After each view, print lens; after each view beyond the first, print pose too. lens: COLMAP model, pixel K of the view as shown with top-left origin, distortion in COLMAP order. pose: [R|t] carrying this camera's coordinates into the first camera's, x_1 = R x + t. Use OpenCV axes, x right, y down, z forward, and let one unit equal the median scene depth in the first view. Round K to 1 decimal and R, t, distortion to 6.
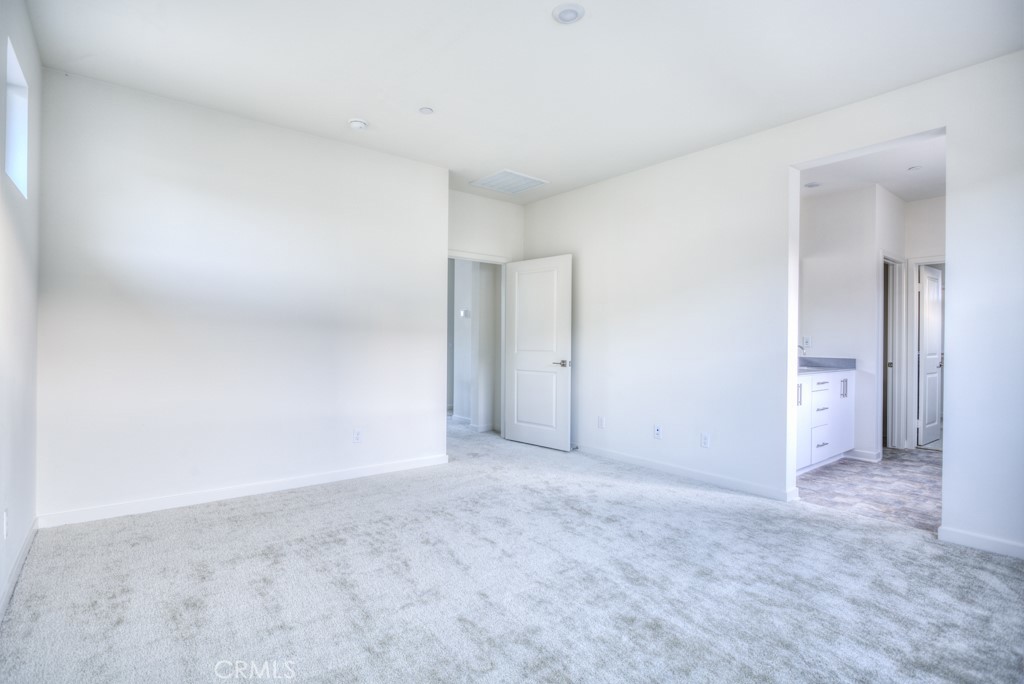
lens RADIAL K [[497.6, 0, 511.9], [0, 497.6, 347.9], [0, 0, 1]] dist [-0.005569, 0.000418]
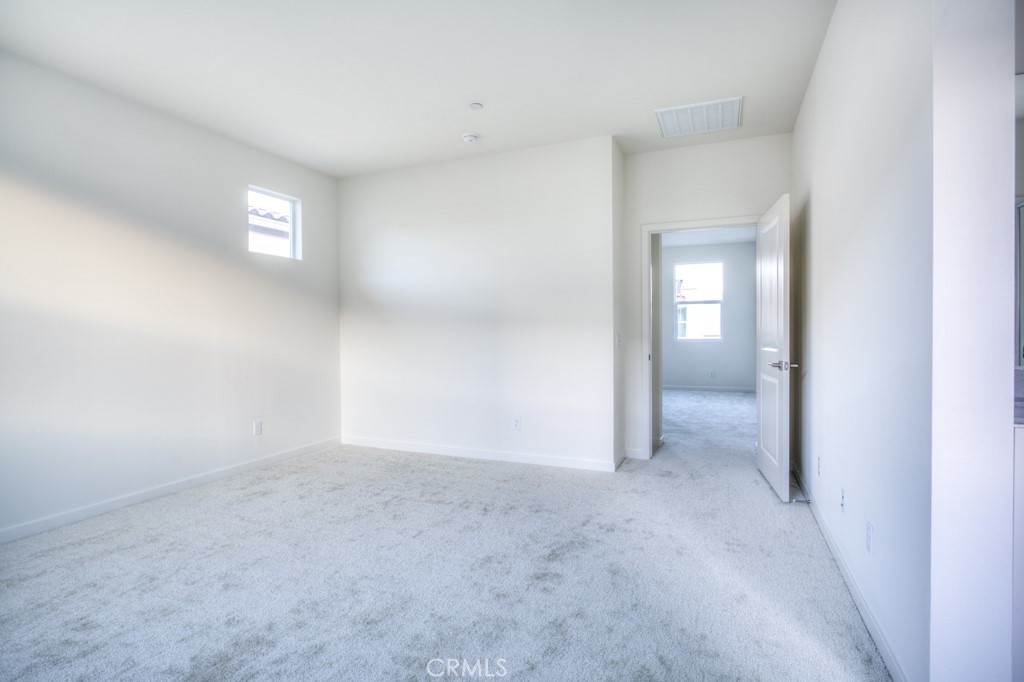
lens RADIAL K [[497.6, 0, 501.4], [0, 497.6, 349.1], [0, 0, 1]] dist [-0.005569, 0.000418]
pose [[0.462846, 0.010954, -0.886371, 0.789872], [0.005874, 0.999864, 0.015424, -0.002753], [0.886419, -0.012346, 0.462719, 0.587276]]
